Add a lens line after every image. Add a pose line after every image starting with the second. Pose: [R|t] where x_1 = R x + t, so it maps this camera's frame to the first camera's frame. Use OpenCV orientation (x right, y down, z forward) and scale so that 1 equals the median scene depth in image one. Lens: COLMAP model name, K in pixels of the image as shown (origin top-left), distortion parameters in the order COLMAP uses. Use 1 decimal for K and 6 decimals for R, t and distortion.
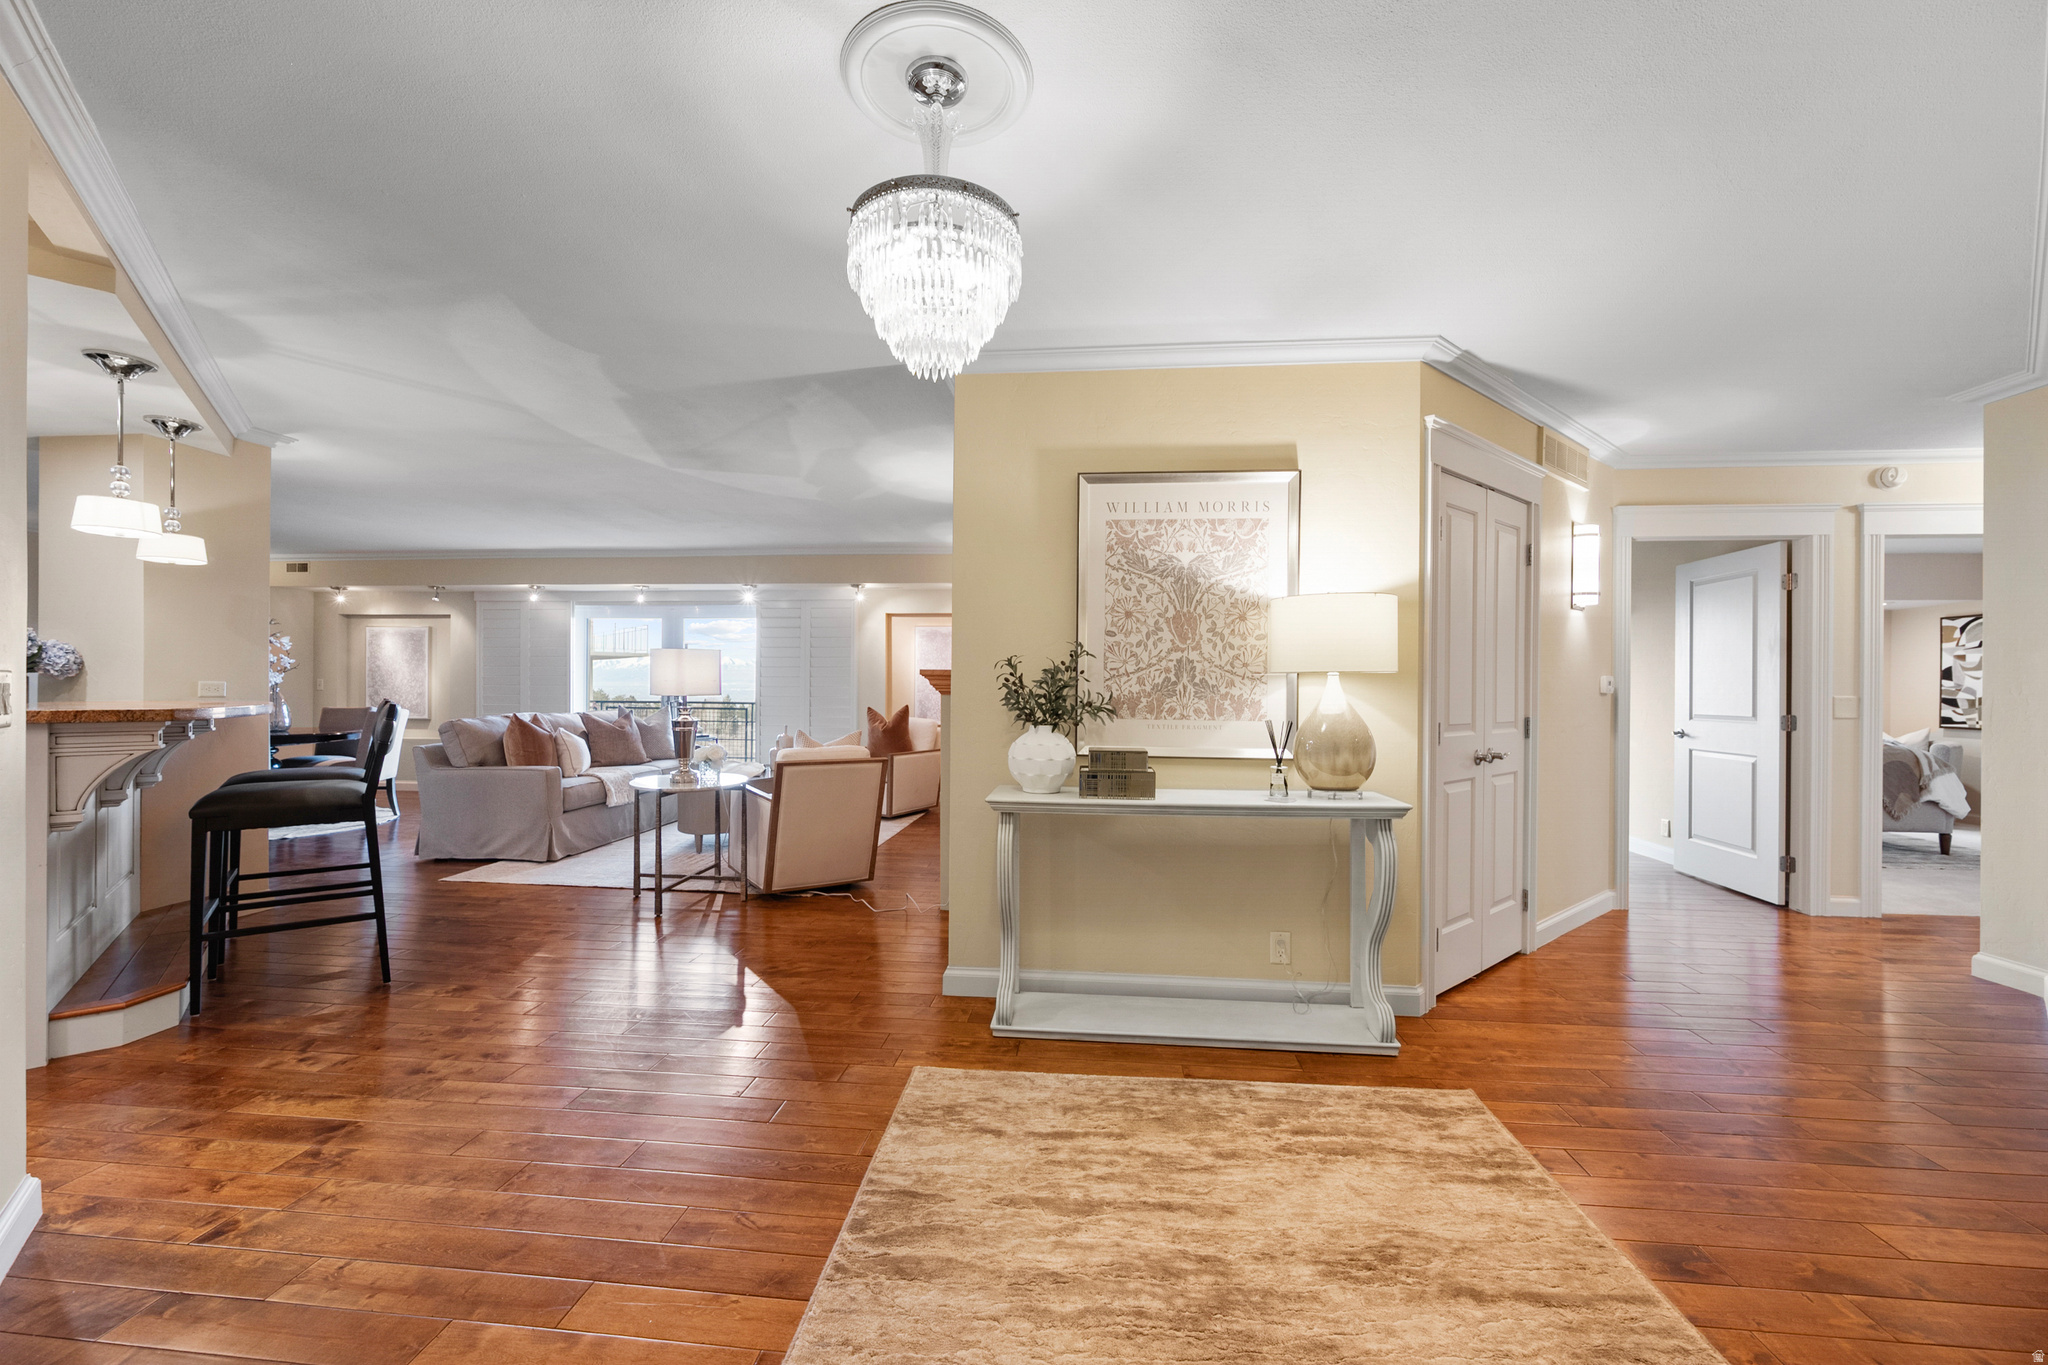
lens RADIAL K [[807.9, 0, 1030.4], [0, 807.9, 678.9], [0, 0, 1]] dist [0.000025, -0.001662]
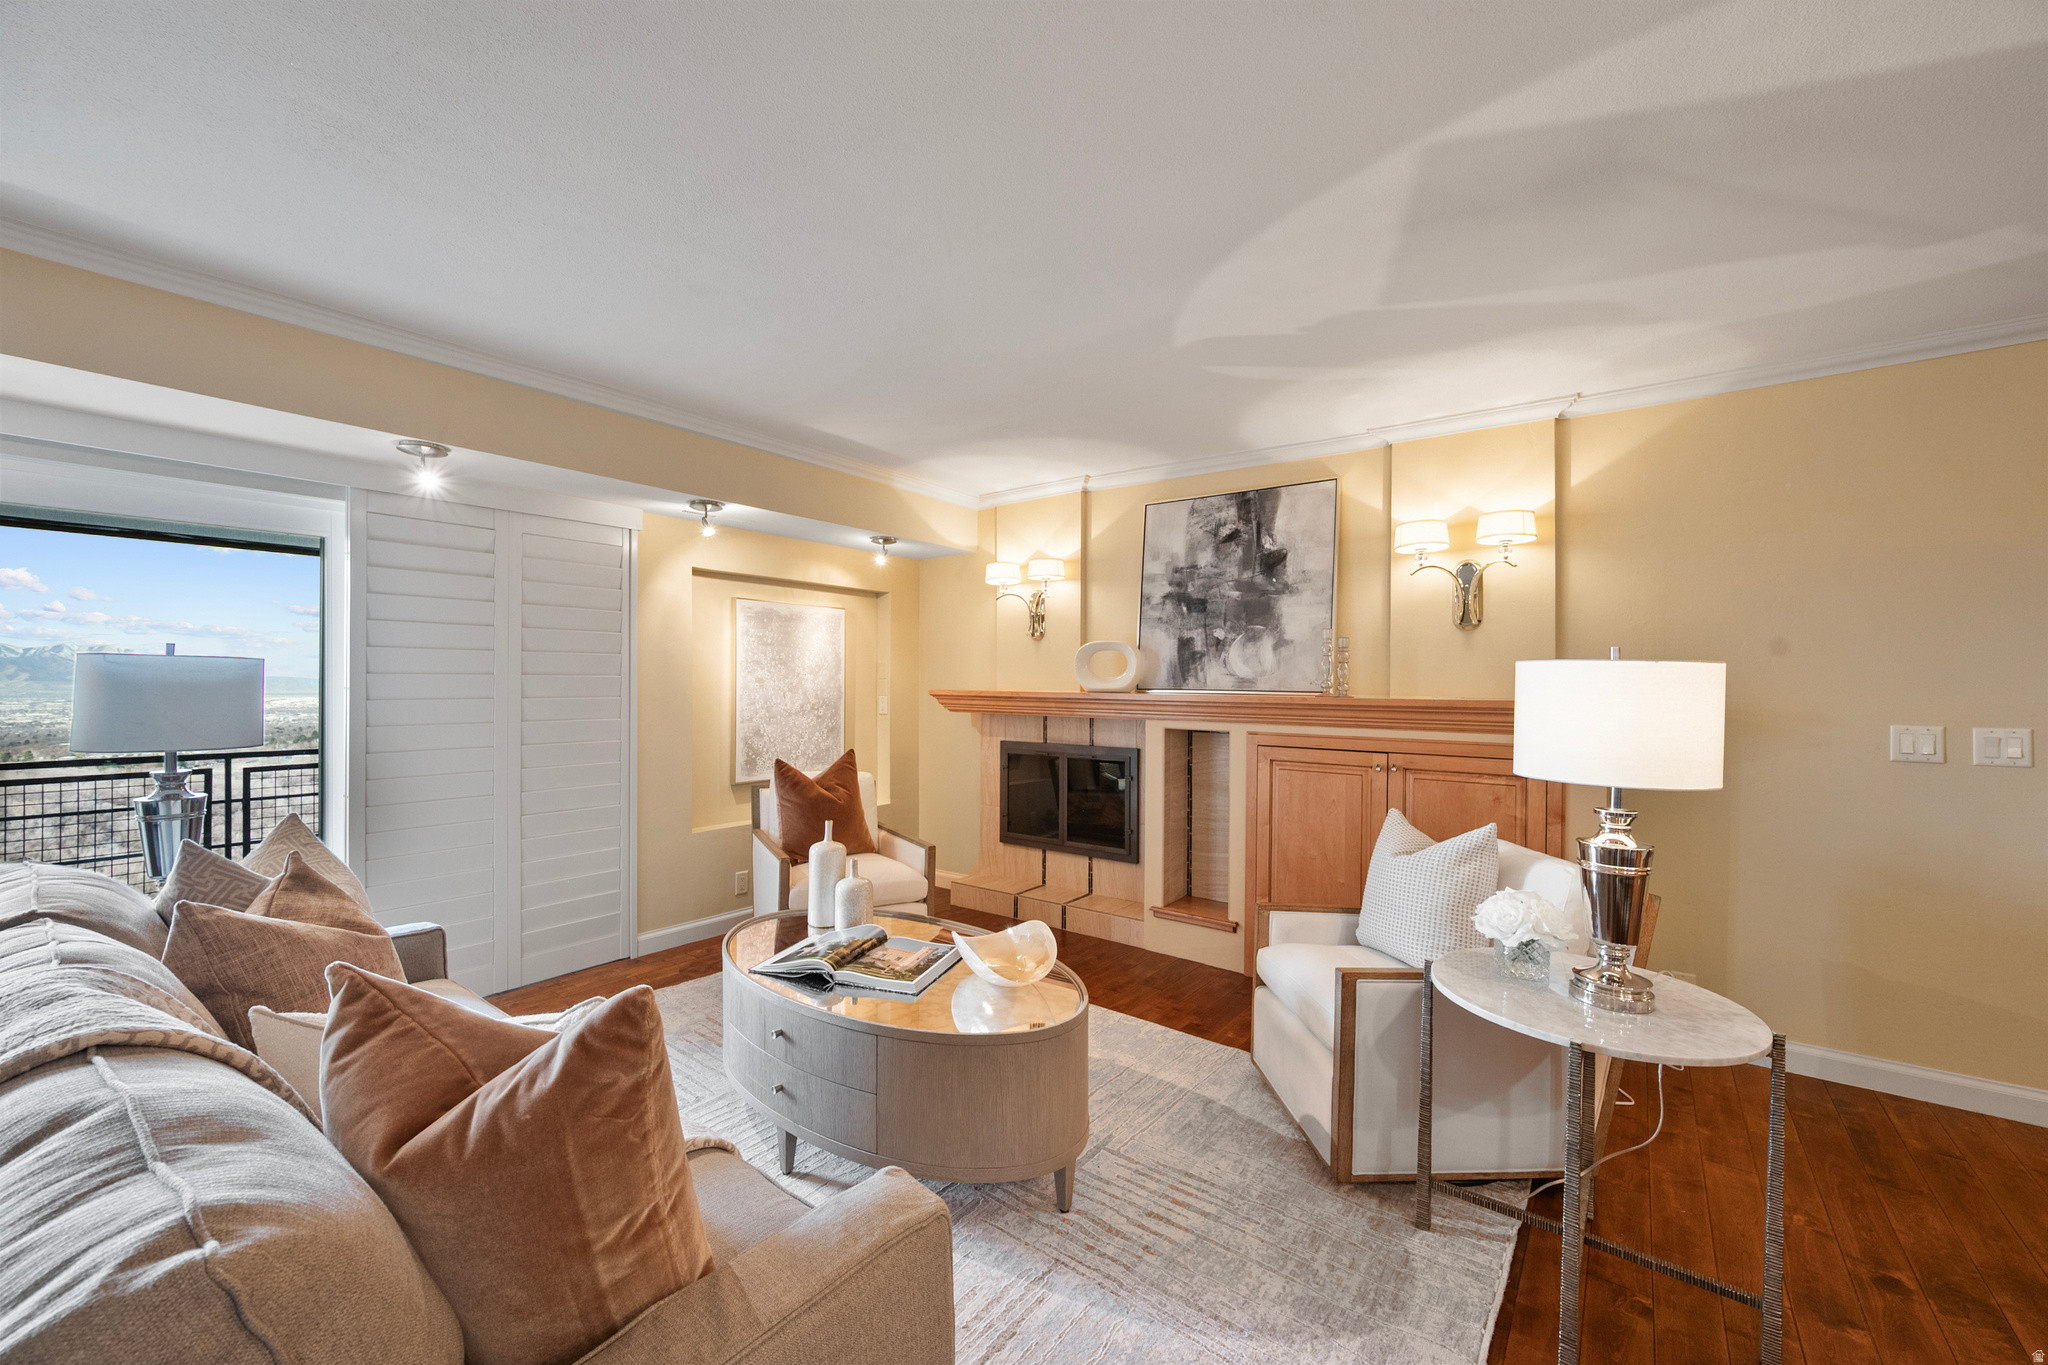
lens RADIAL K [[807.9, 0, 1023.7], [0, 807.9, 685.4], [0, 0, 1]] dist [0.000025, -0.001662]
pose [[0.521133, -0.006877, 0.853448, -0.542394], [-0.004873, 0.999927, 0.011033, -0.016220], [-0.853461, -0.009908, 0.521062, 0.619773]]
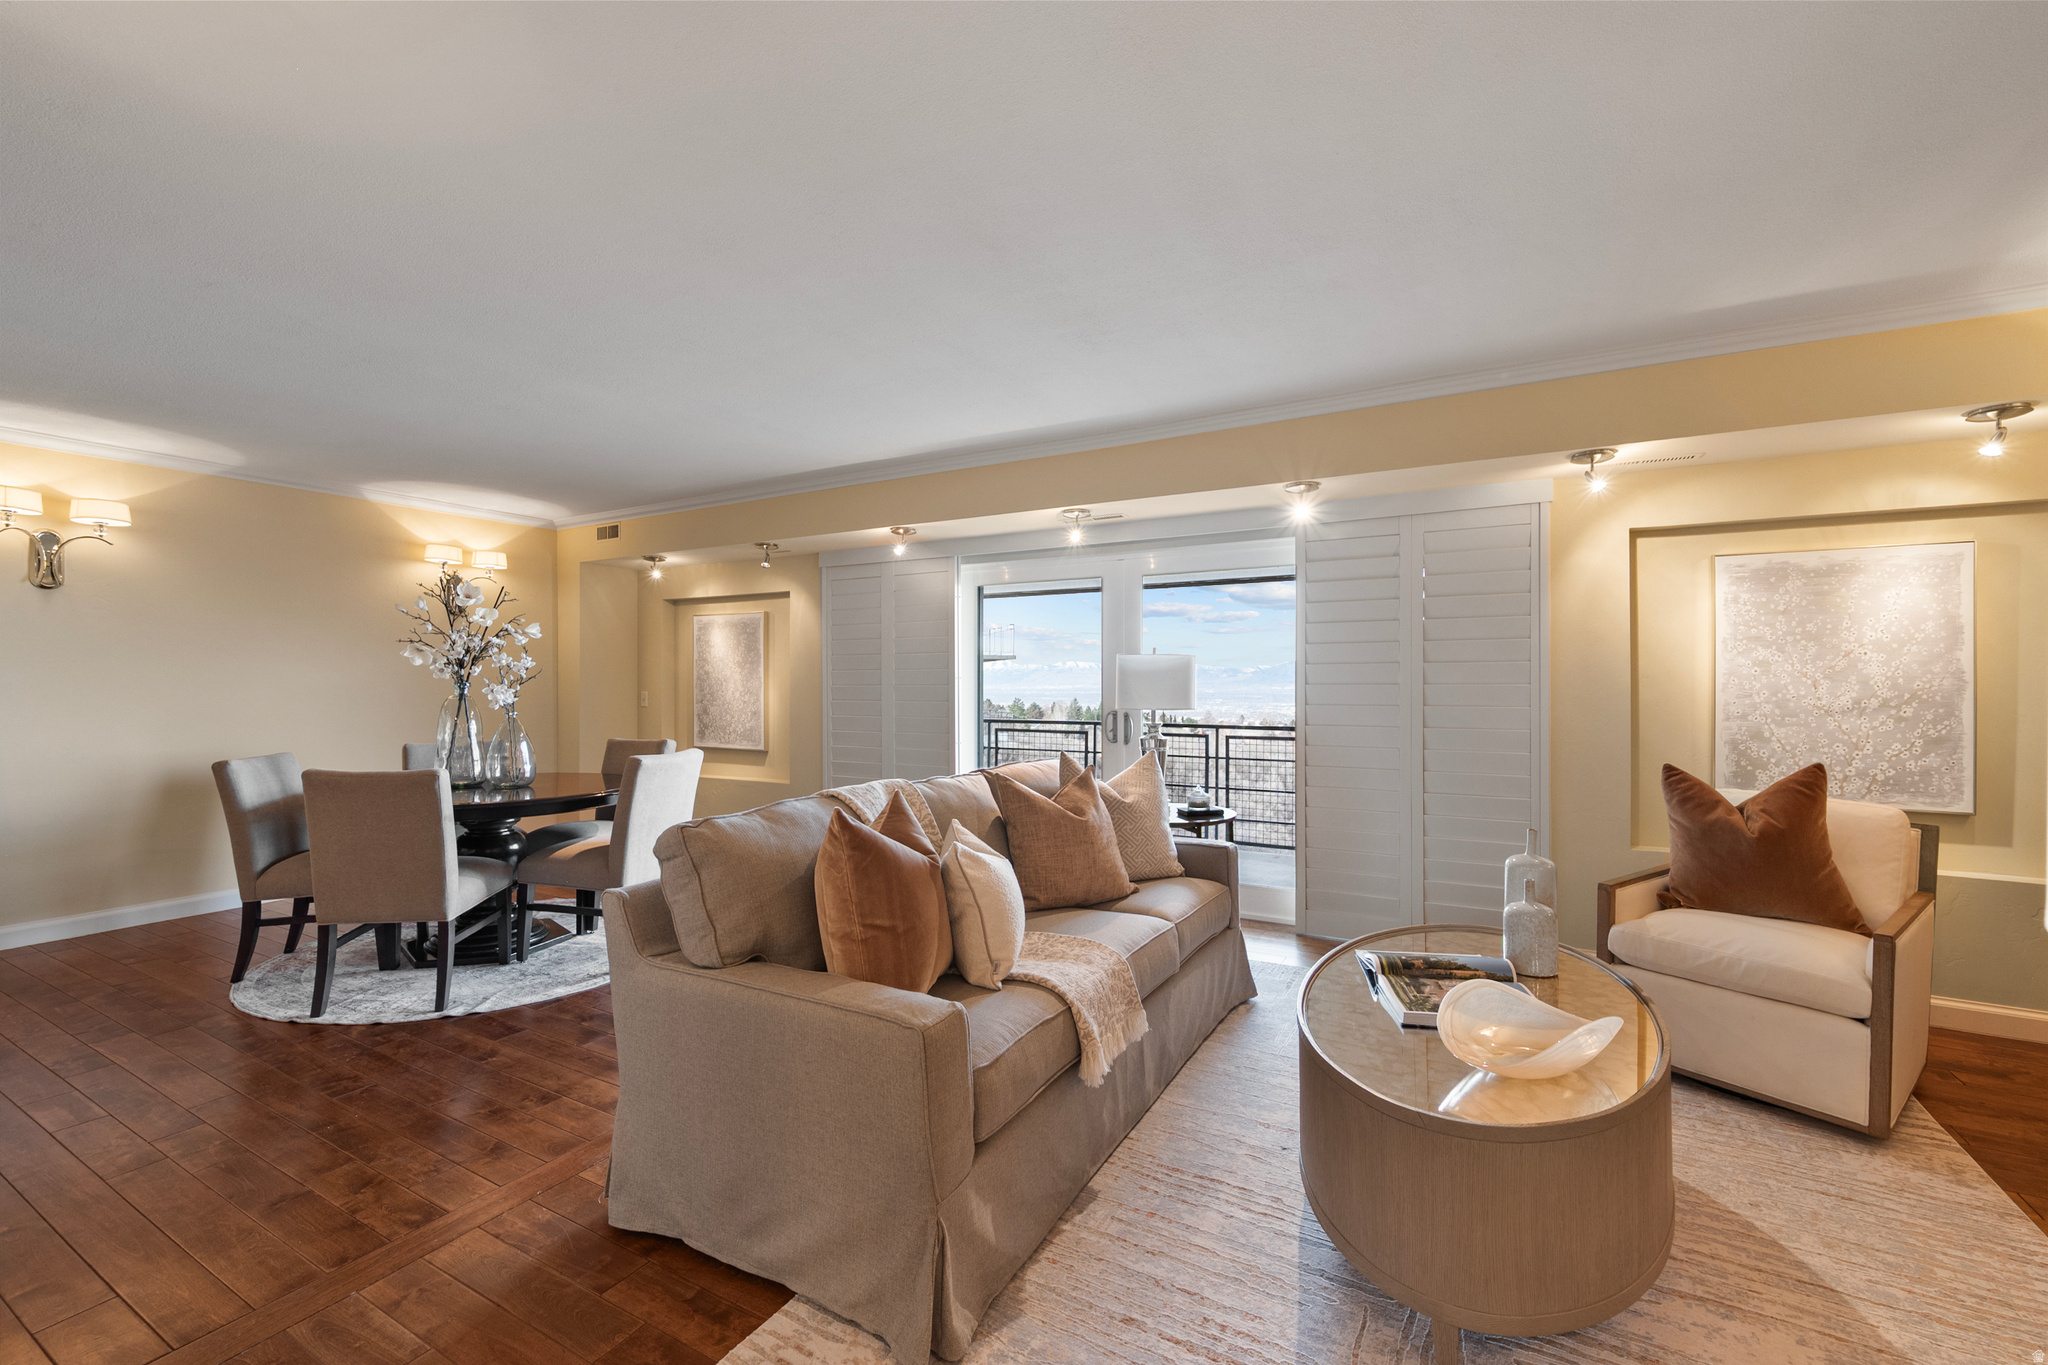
lens RADIAL K [[839.1, 0, 1025.1], [0, 839.1, 689.2], [0, 0, 1]] dist [-0.000571, 0.000599]
pose [[0.916008, -0.004553, -0.401135, -0.317209], [0.008071, 0.999942, 0.007081, -0.005157], [0.401080, -0.009724, 0.915992, 0.527775]]
